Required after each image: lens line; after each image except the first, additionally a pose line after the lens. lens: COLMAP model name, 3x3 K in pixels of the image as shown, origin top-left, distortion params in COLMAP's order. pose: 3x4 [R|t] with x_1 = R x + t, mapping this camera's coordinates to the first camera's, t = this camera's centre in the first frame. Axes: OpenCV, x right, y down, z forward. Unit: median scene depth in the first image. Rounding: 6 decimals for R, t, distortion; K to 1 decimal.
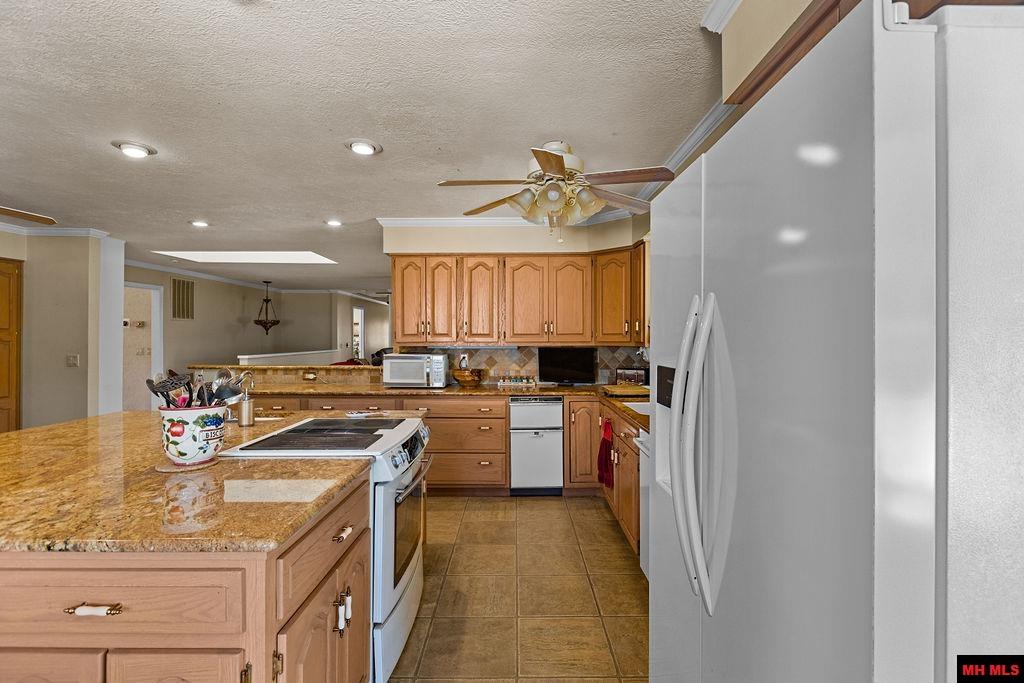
lens RADIAL K [[485.0, 0, 515.4], [0, 485.0, 335.1], [0, 0, 1]] dist [-0.011097, 0.000604]
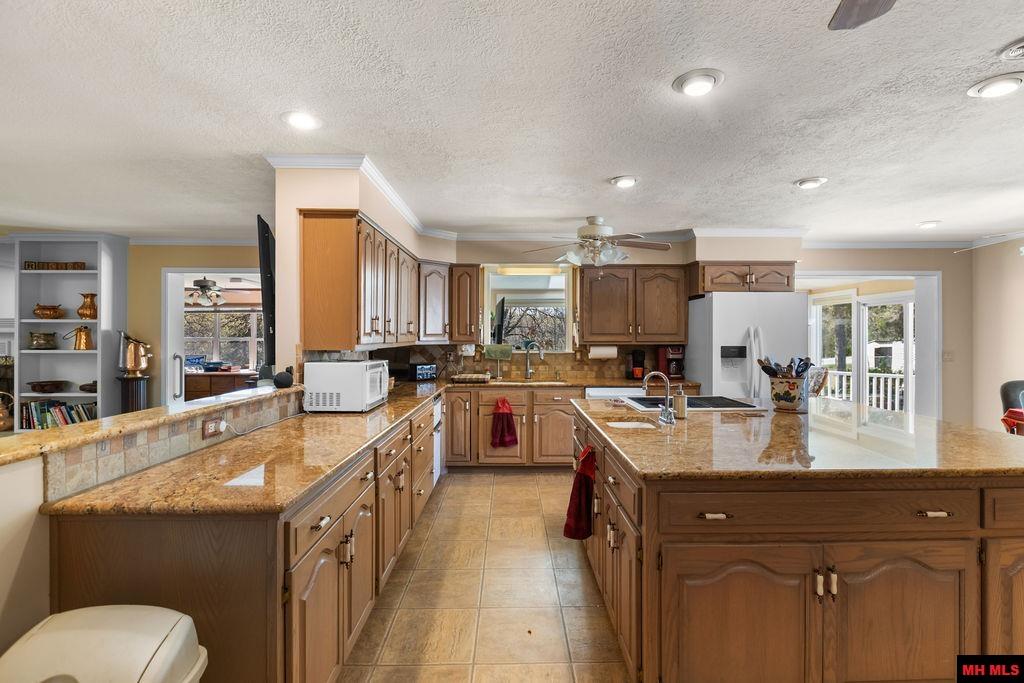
lens RADIAL K [[485.0, 0, 517.3], [0, 485.0, 337.0], [0, 0, 1]] dist [-0.011097, 0.000604]
pose [[-0.015318, -0.001266, 0.999882, -1.052871], [0.000147, 0.999999, 0.001268, 0.003756], [-0.999883, 0.000166, -0.015318, 0.894227]]
